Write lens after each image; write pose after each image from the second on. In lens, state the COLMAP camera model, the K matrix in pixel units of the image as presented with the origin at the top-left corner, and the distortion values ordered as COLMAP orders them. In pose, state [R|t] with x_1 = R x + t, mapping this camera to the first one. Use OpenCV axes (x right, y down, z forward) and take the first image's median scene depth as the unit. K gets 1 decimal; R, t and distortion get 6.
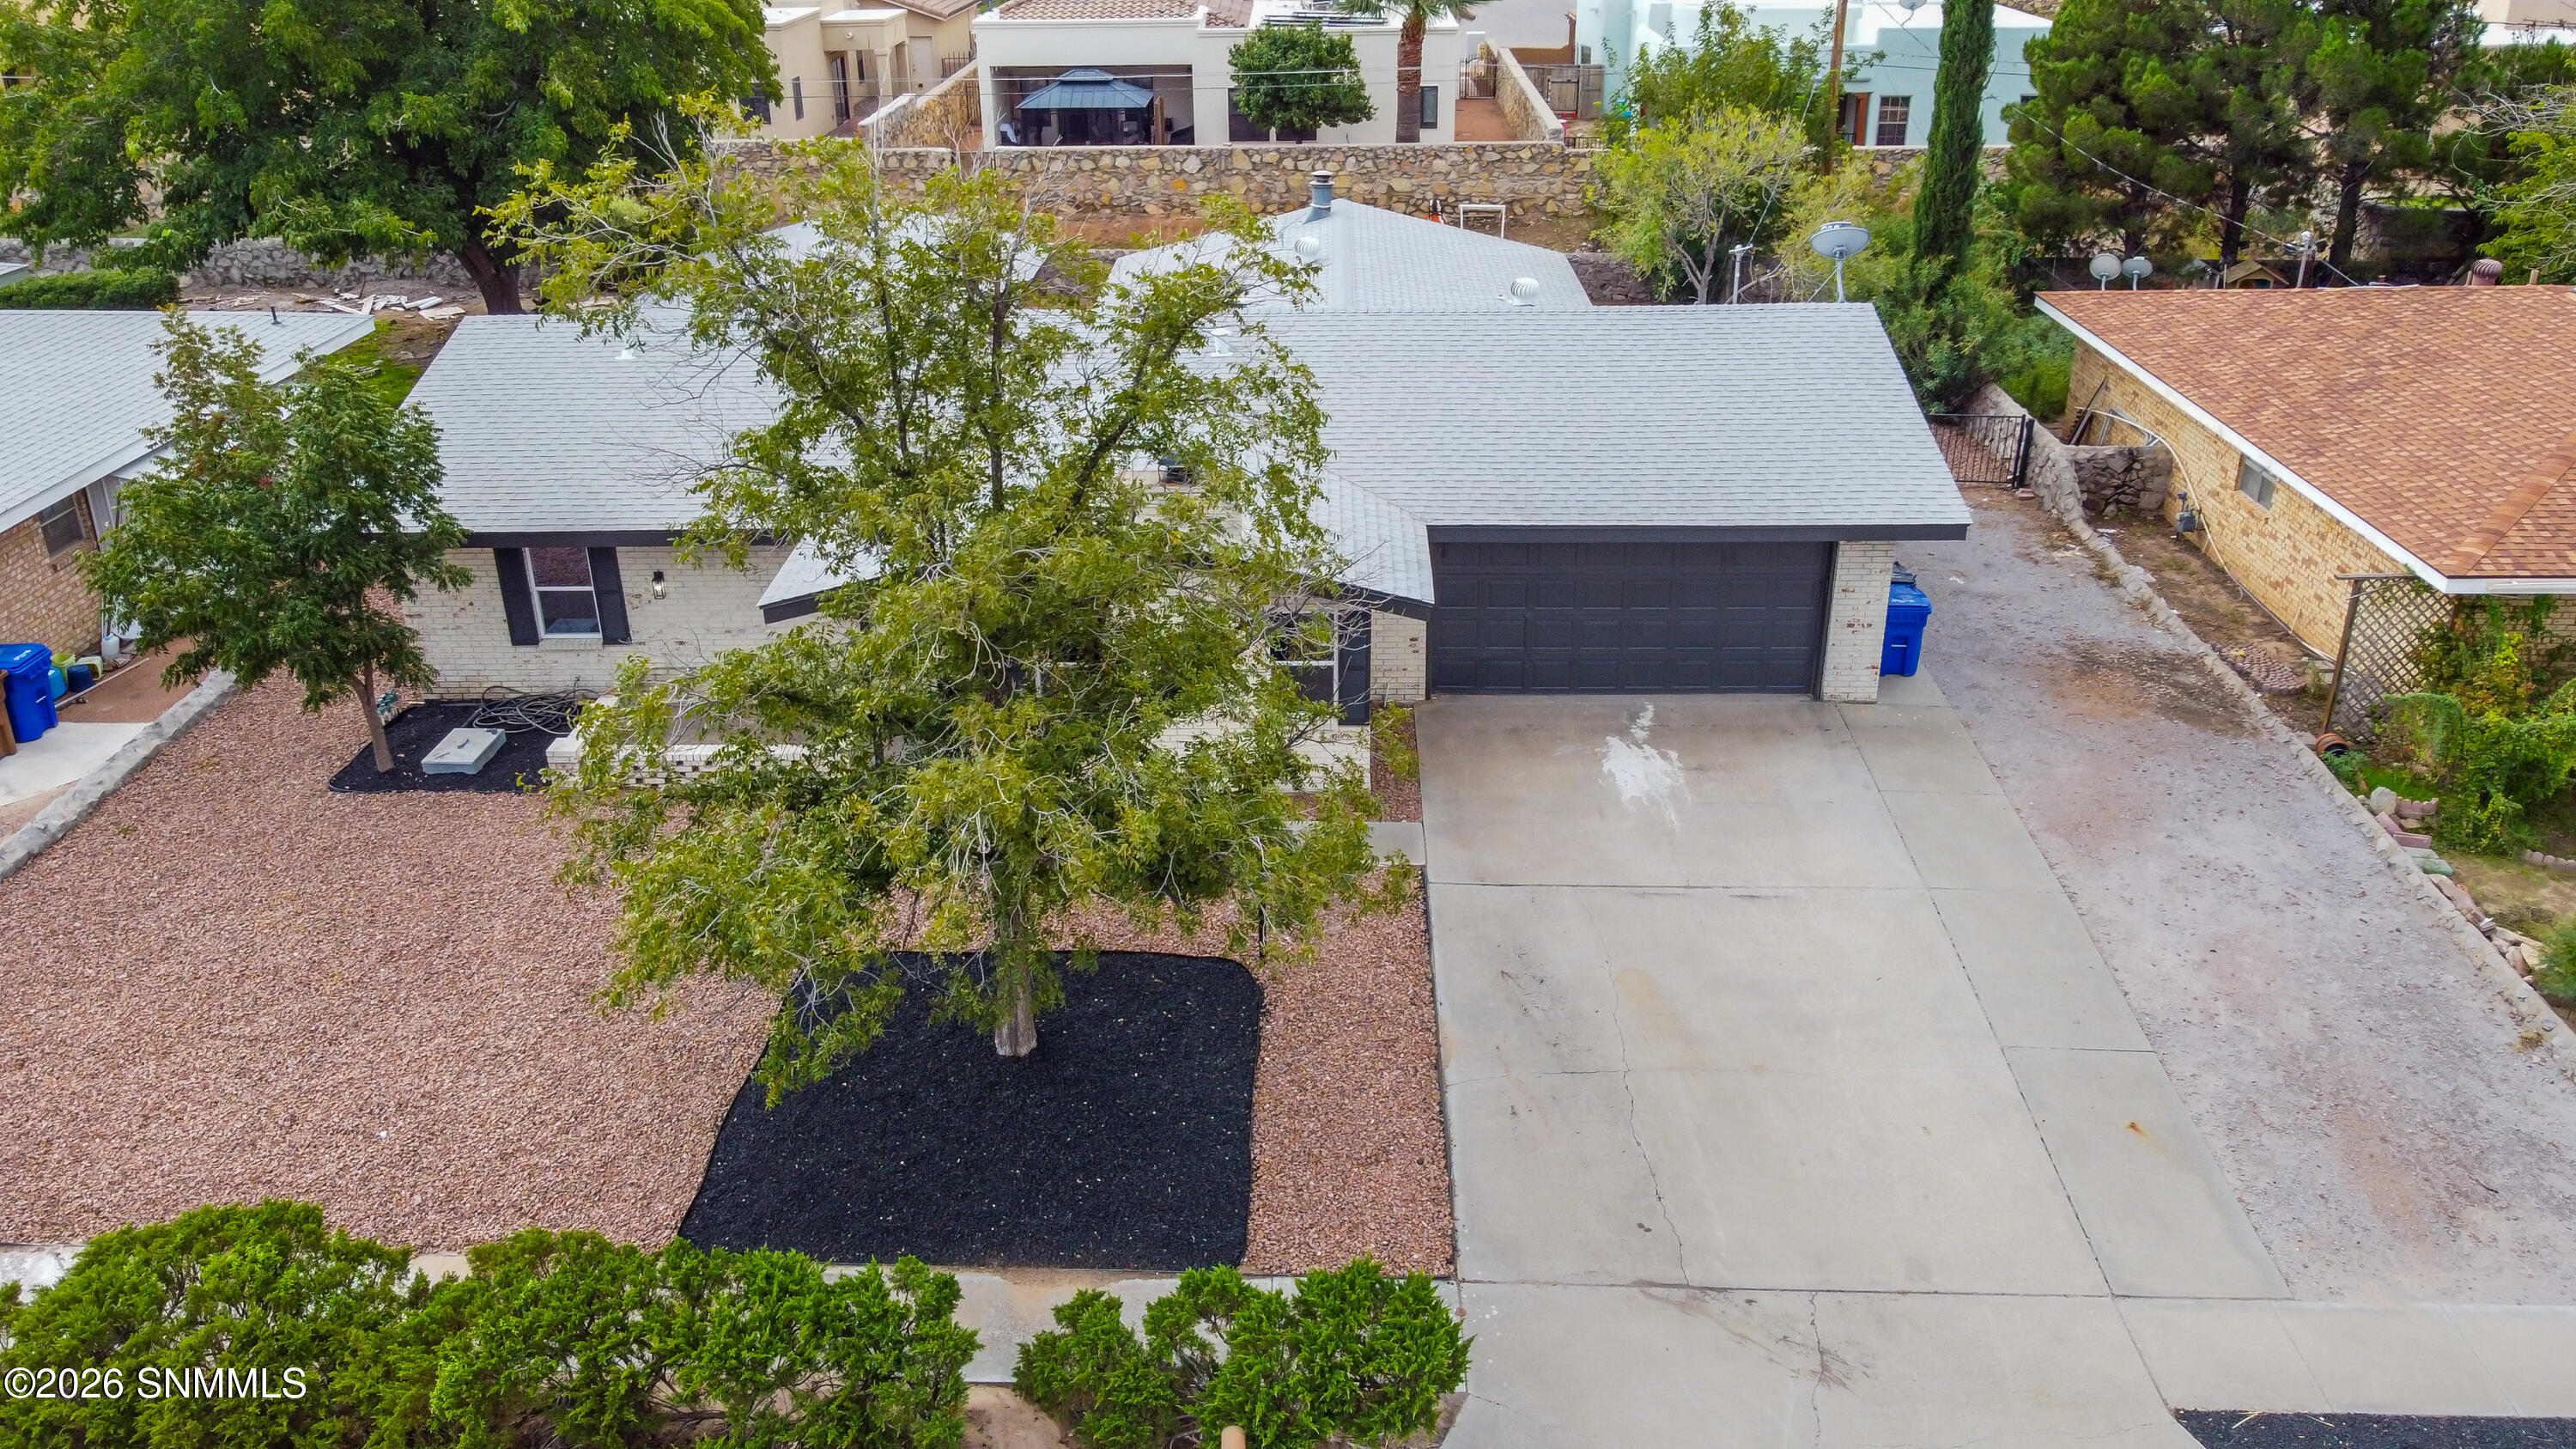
lens RADIAL K [[1970.4, 0, 1283.4], [0, 1970.4, 721.8], [0, 0, 1]] dist [-0.011597, 0.002289]
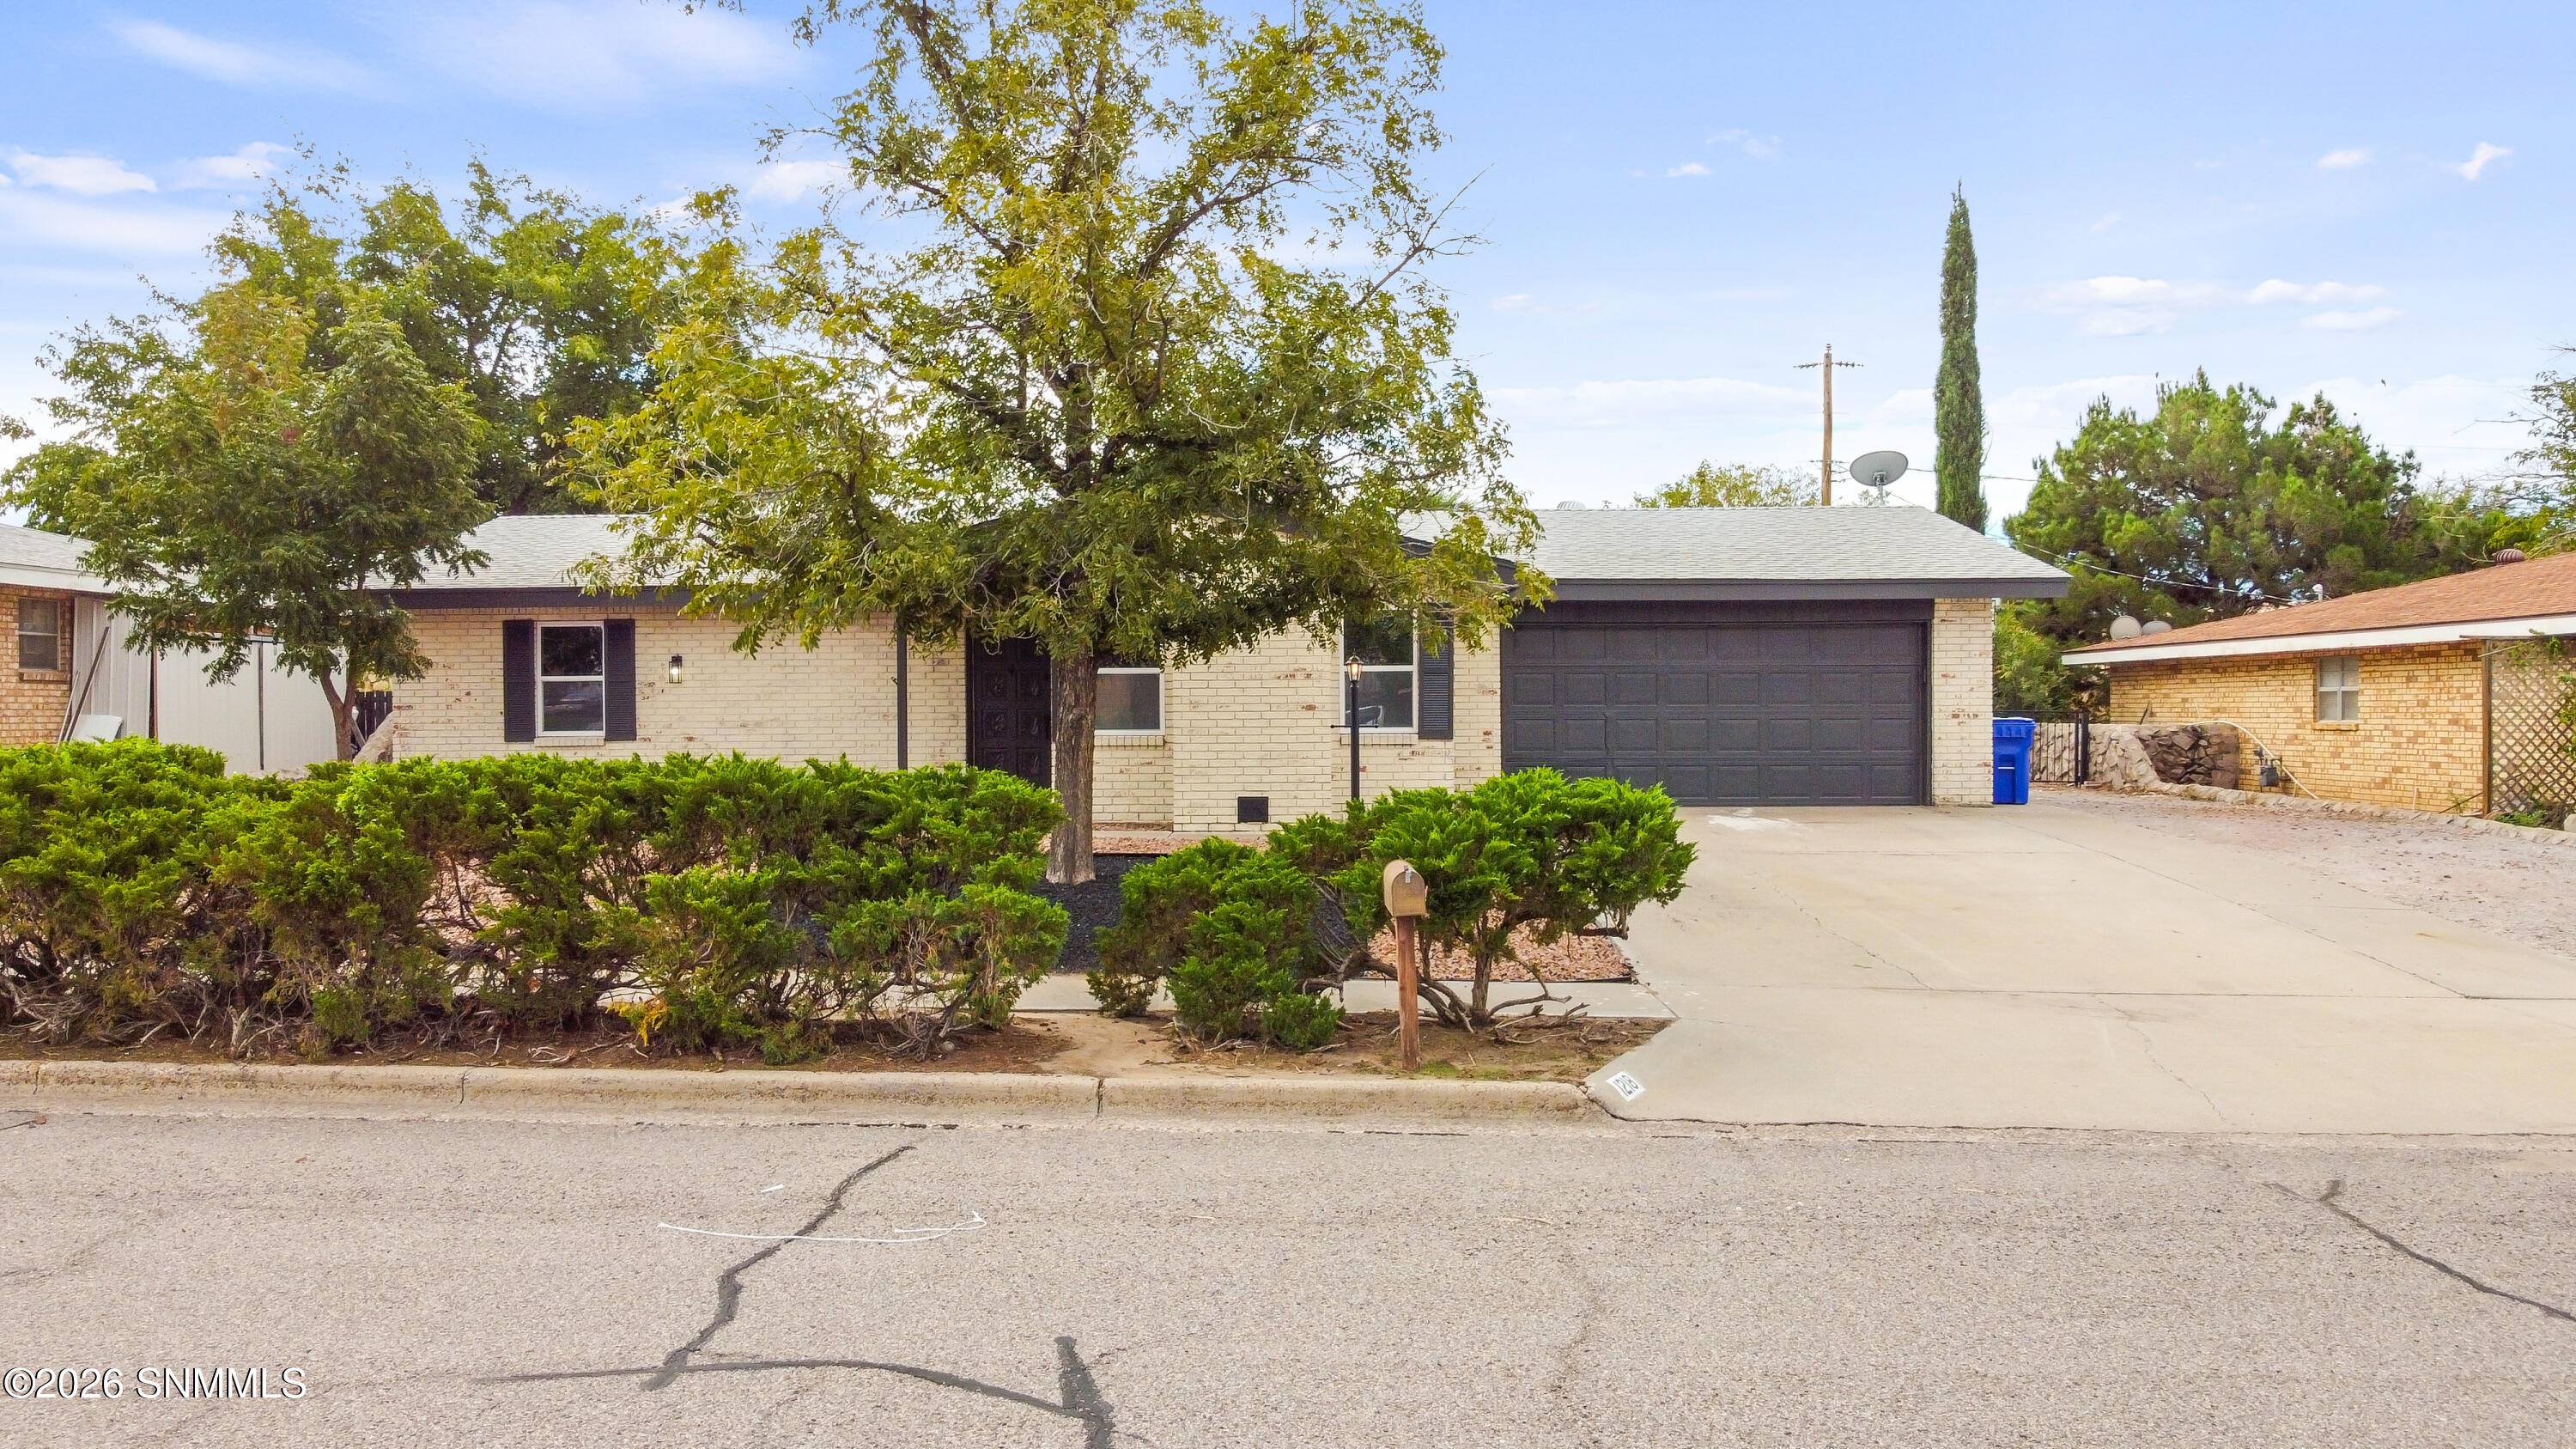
lens RADIAL K [[1970.4, 0, 1286.9], [0, 1970.4, 719.3], [0, 0, 1]] dist [-0.011597, 0.002289]
pose [[0.999827, 0.006887, 0.017289, -0.043800], [0.000900, 0.910013, -0.414578, 0.332657], [-0.018588, 0.414522, 0.909850, 0.155656]]
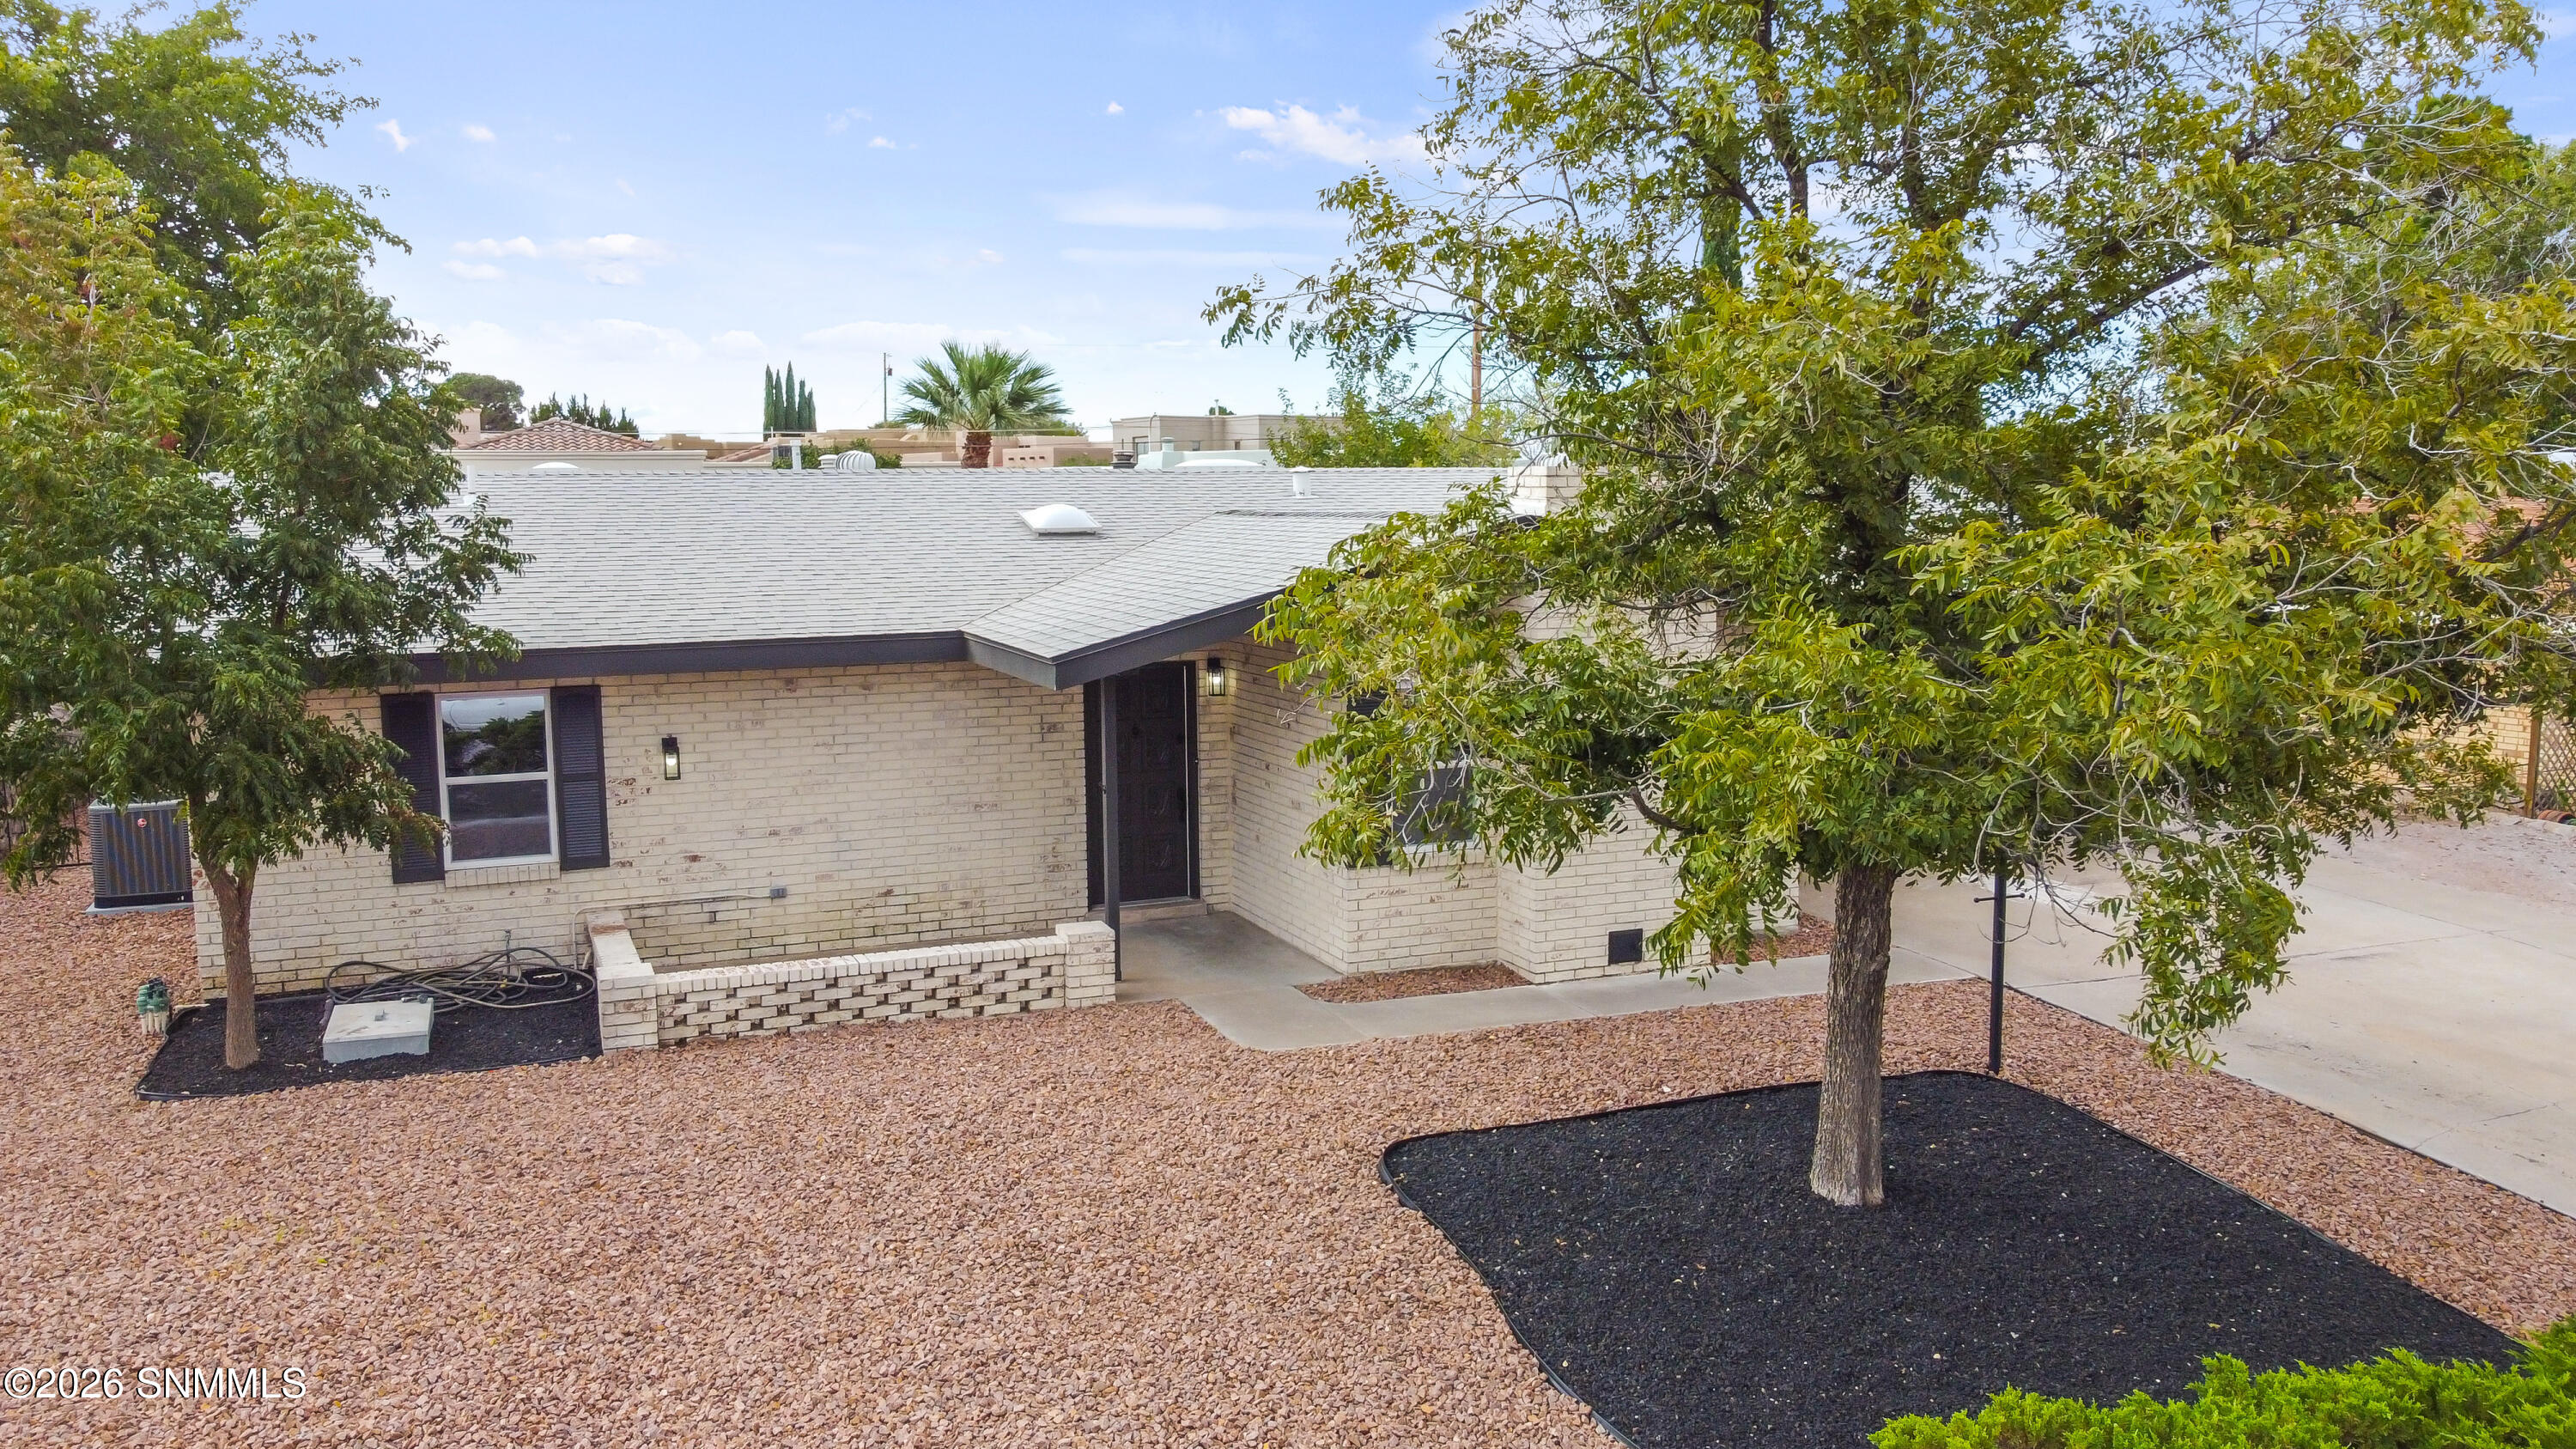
lens RADIAL K [[1970.4, 0, 1293.2], [0, 1970.4, 713.7], [0, 0, 1]] dist [-0.011597, 0.002289]
pose [[0.911799, -0.038872, 0.408792, -0.385970], [0.168168, 0.943548, -0.285372, 0.125555], [-0.374622, 0.328948, 0.866863, 0.377381]]
